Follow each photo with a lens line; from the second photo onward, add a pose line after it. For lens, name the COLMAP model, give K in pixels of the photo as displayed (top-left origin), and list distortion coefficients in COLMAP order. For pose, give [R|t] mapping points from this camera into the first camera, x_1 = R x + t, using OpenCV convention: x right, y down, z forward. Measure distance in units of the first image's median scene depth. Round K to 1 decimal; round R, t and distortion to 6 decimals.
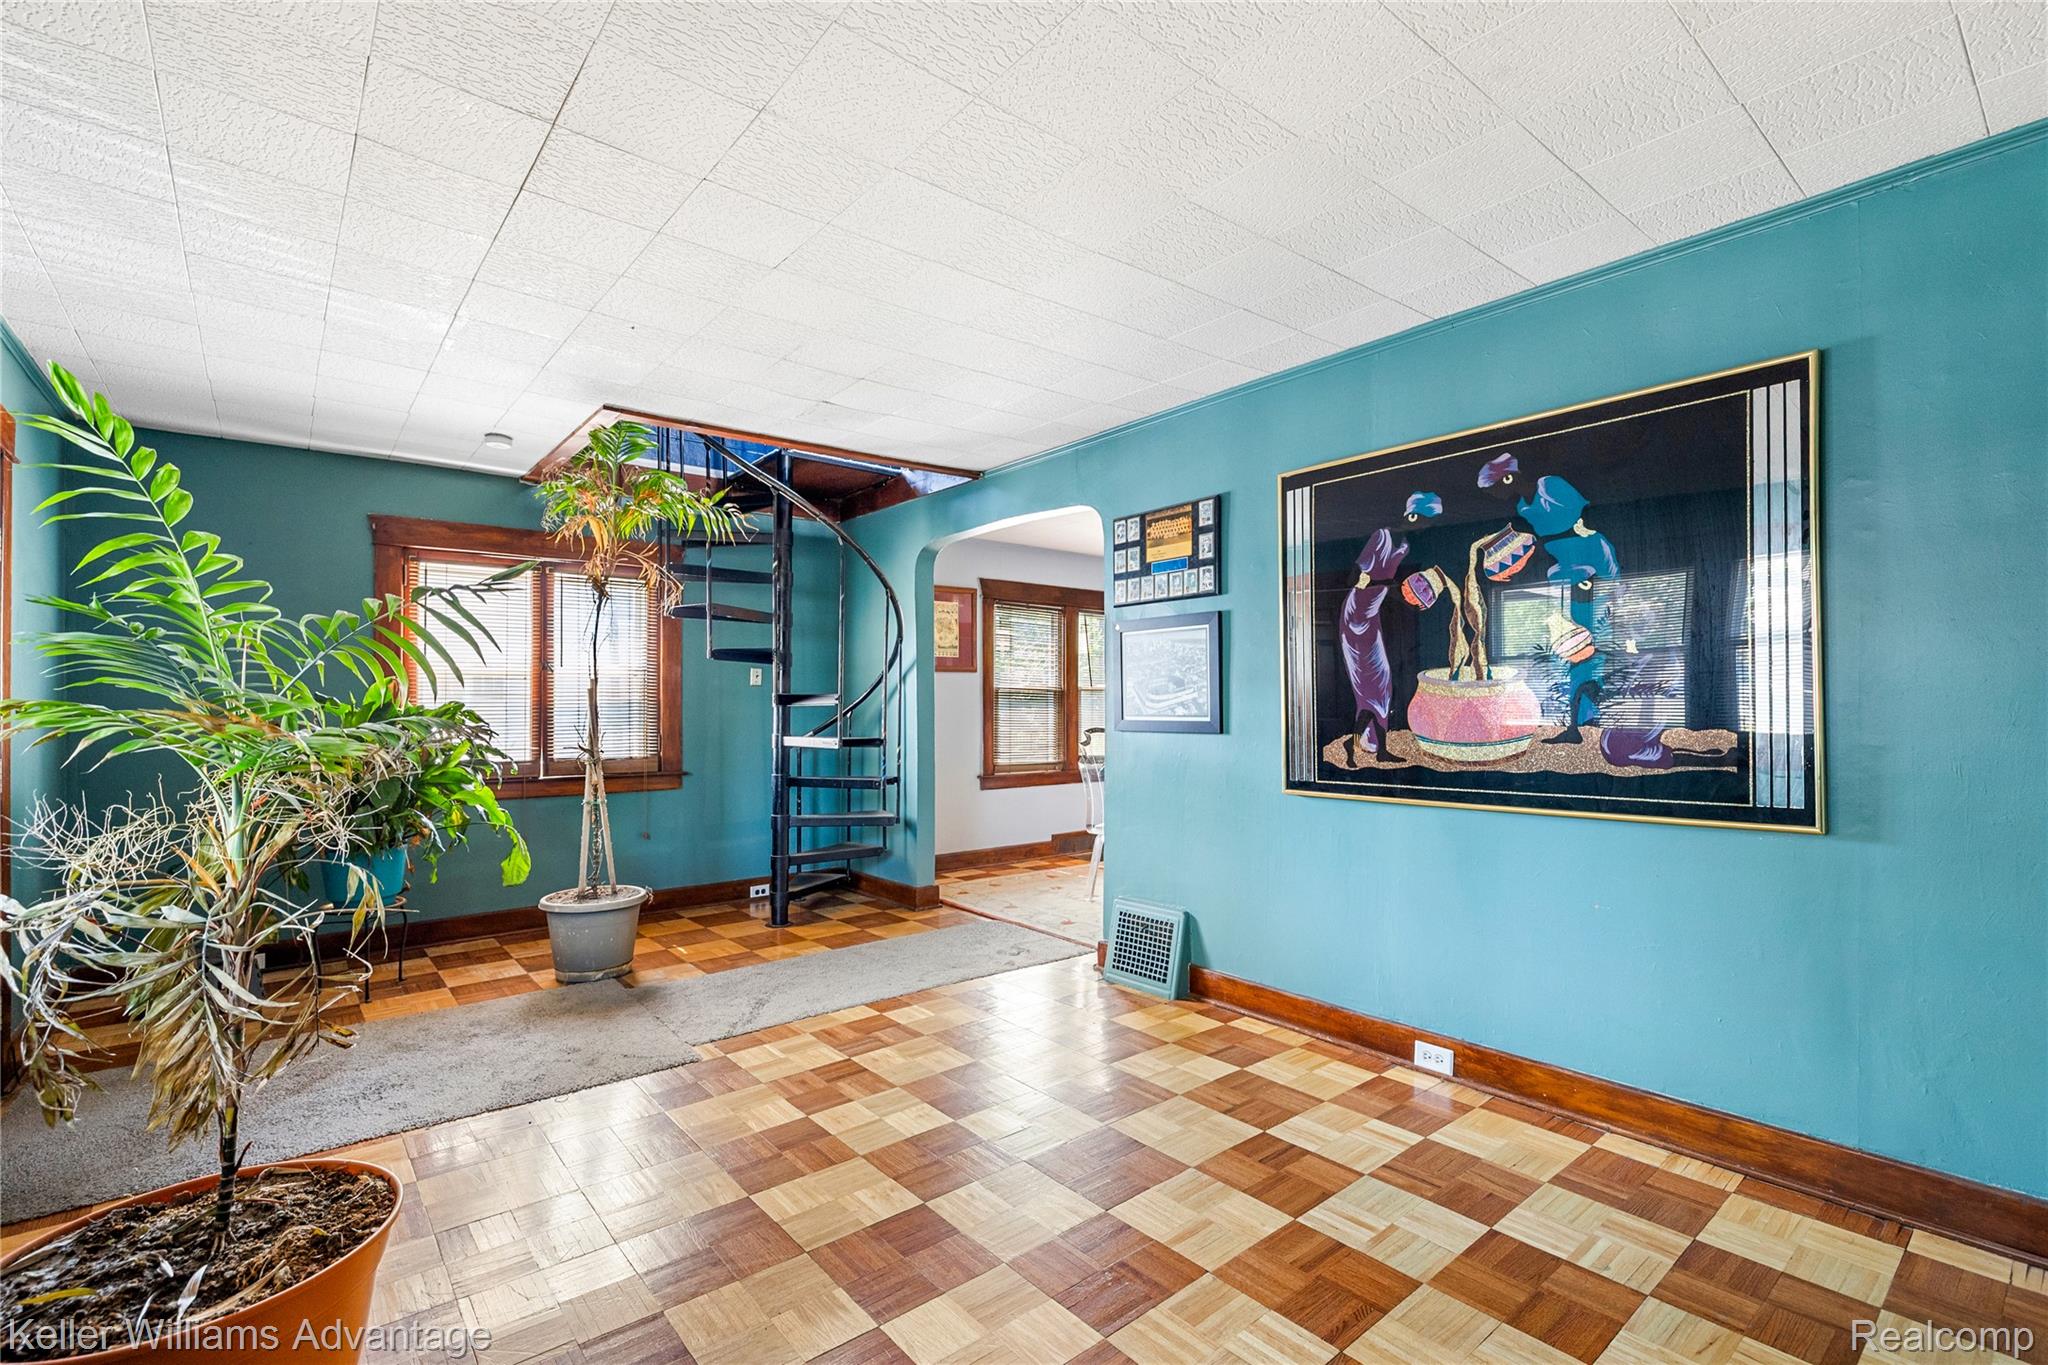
lens RADIAL K [[906.3, 0, 1011.3], [0, 906.3, 699.4], [0, 0, 1]] dist [0.000677, 0.000157]
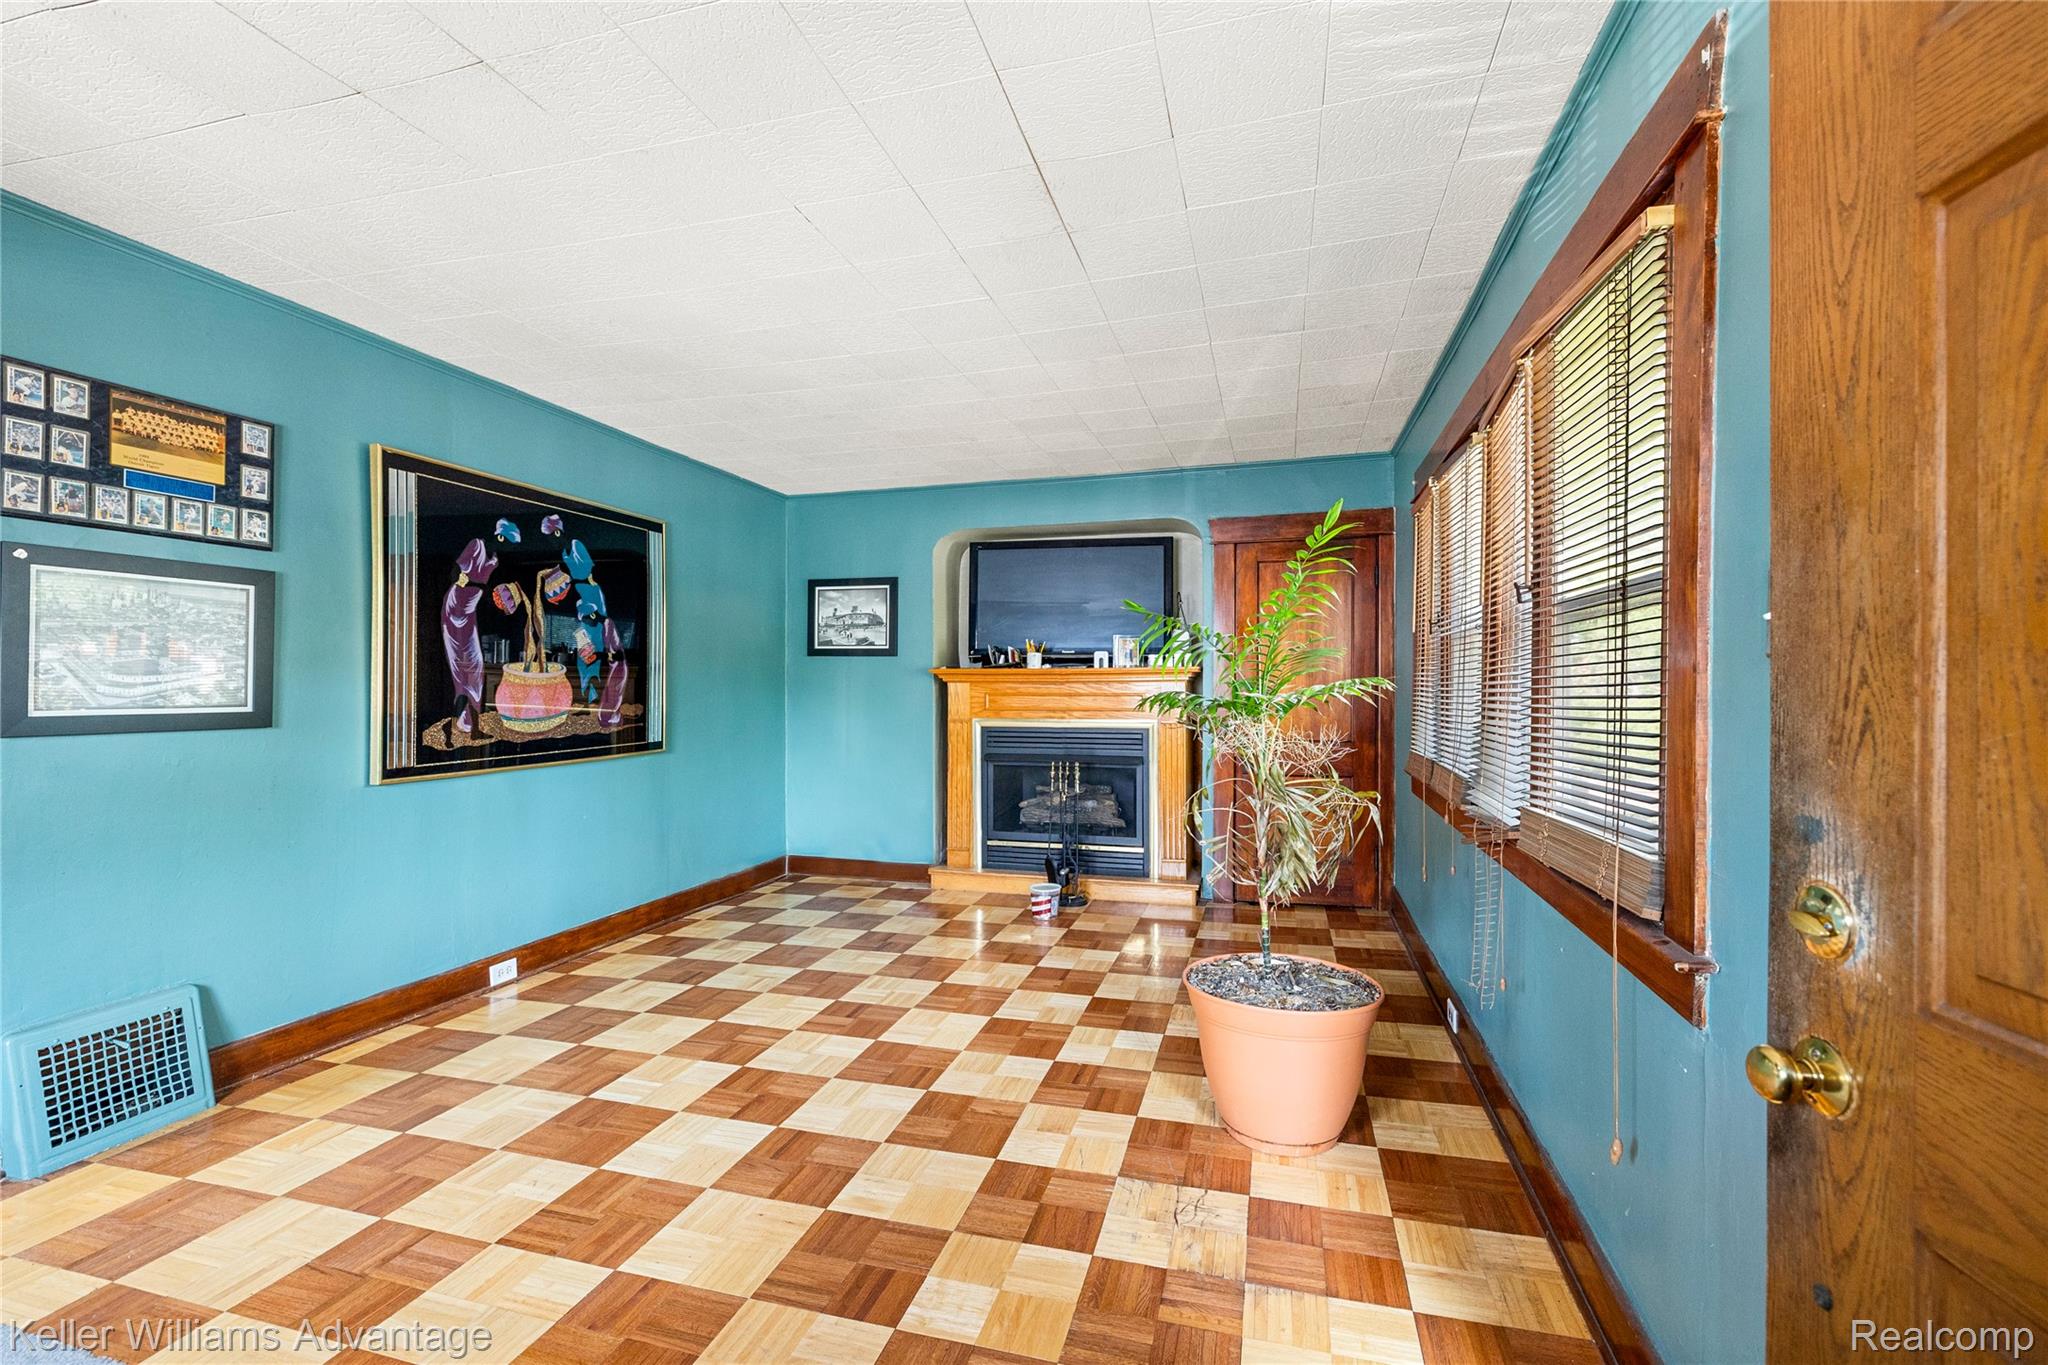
lens RADIAL K [[906.3, 0, 1022.7], [0, 906.3, 684.4], [0, 0, 1]] dist [0.000677, 0.000157]
pose [[-0.566952, 0.003768, 0.823742, -0.926406], [-0.007550, 0.999924, -0.009770, 0.003880], [-0.823716, -0.011759, -0.566880, 1.064830]]
